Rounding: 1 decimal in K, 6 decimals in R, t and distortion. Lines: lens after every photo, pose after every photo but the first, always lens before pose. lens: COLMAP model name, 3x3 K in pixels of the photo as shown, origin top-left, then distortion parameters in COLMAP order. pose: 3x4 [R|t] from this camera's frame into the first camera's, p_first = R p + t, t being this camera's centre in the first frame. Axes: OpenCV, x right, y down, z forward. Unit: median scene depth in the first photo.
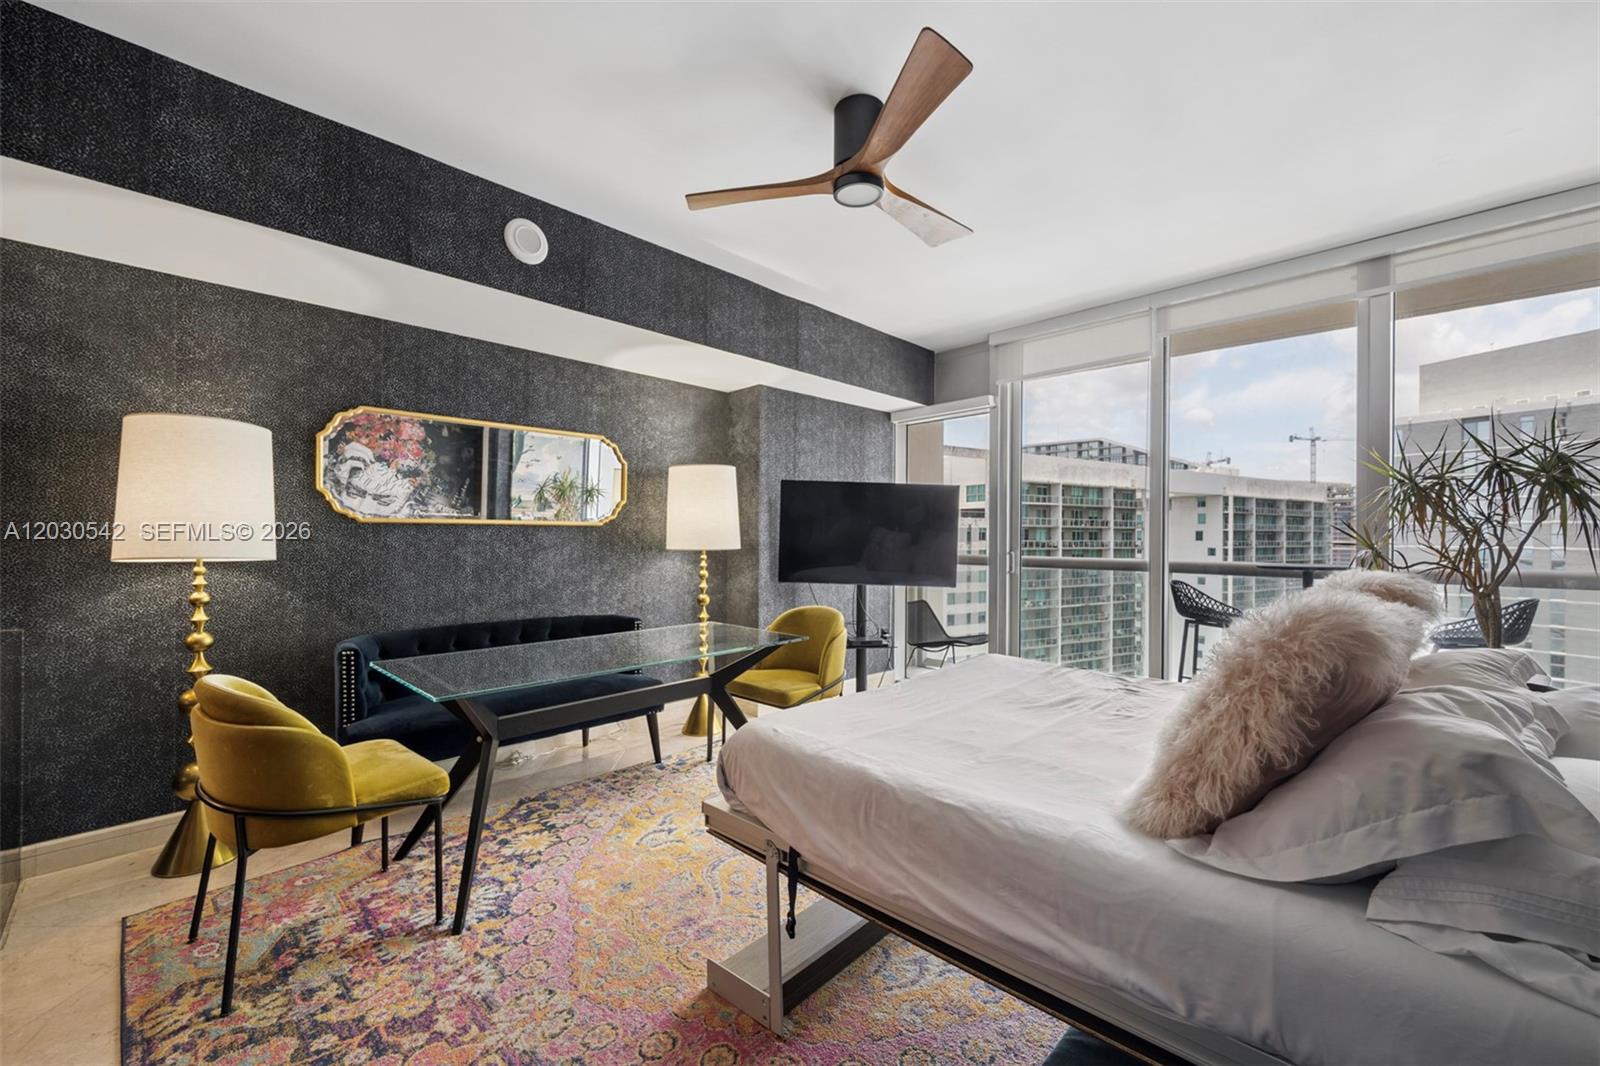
lens RADIAL K [[632.0, 0, 807.6], [0, 632.0, 534.7], [0, 0, 1]] dist [-0.000245, -0.000335]
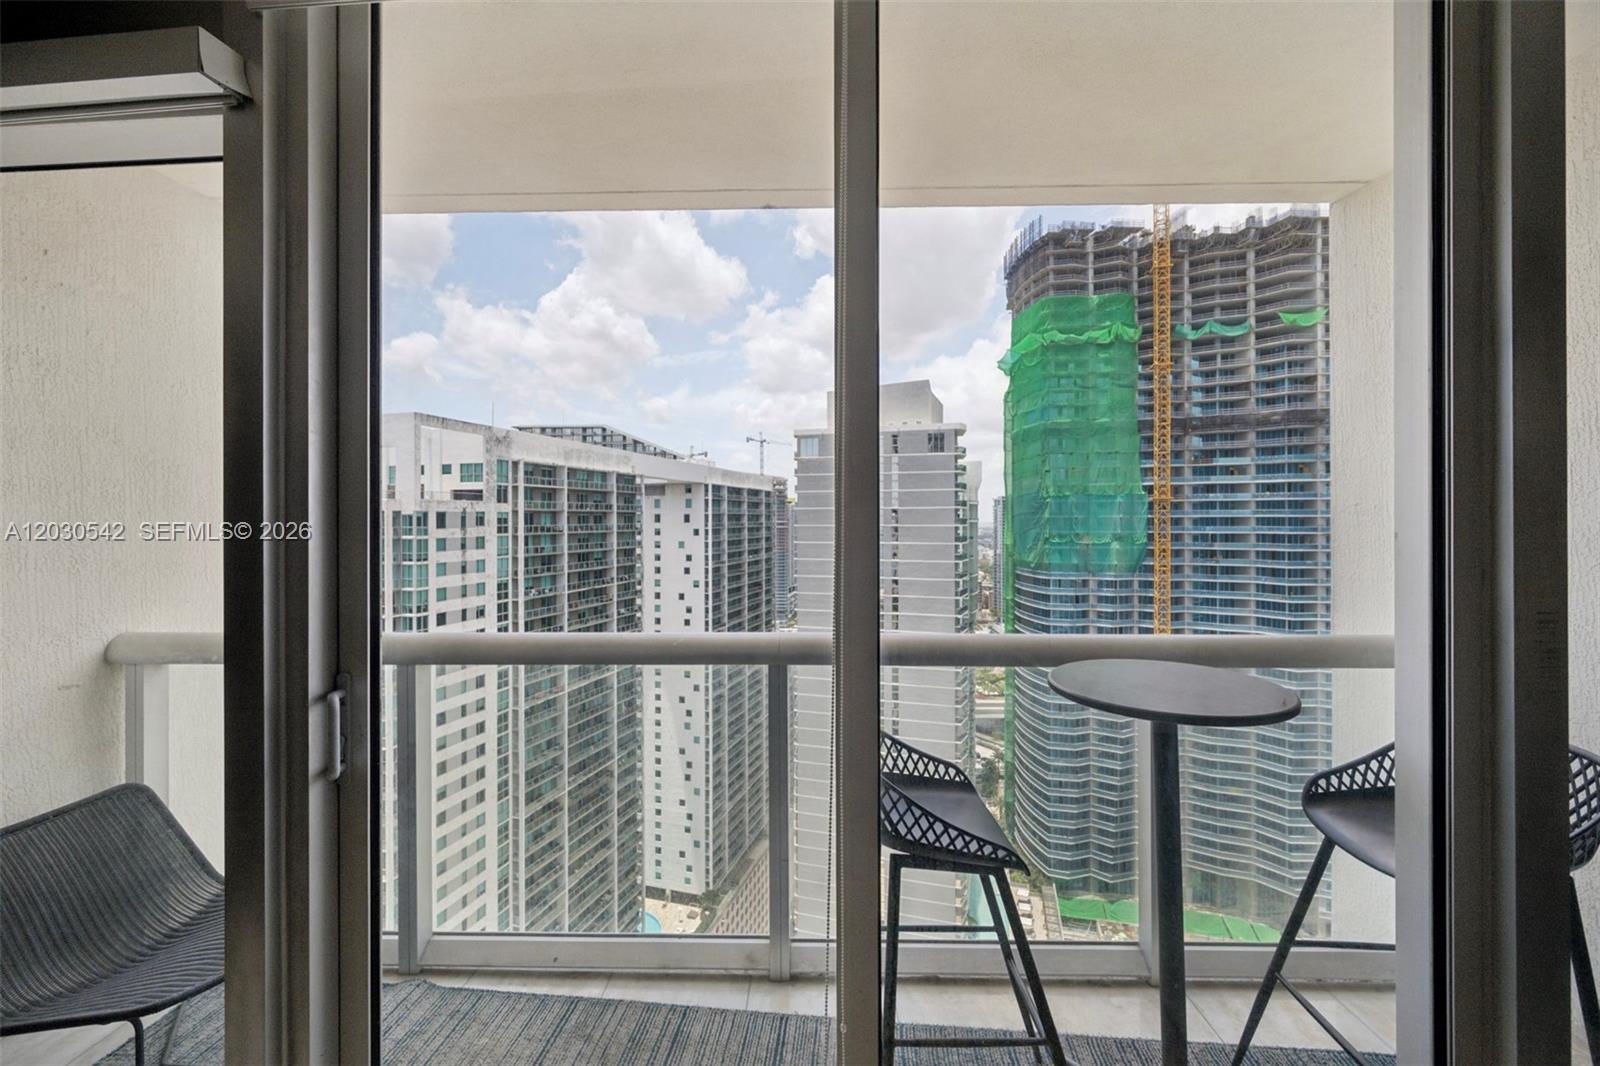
lens RADIAL K [[632.0, 0, 795.5], [0, 632.0, 520.1], [0, 0, 1]] dist [-0.000245, -0.000335]
pose [[0.746368, -0.008864, 0.665475, 0.292408], [0.006027, 0.999960, 0.006559, -0.045564], [-0.665507, -0.000885, 0.746391, 0.684661]]
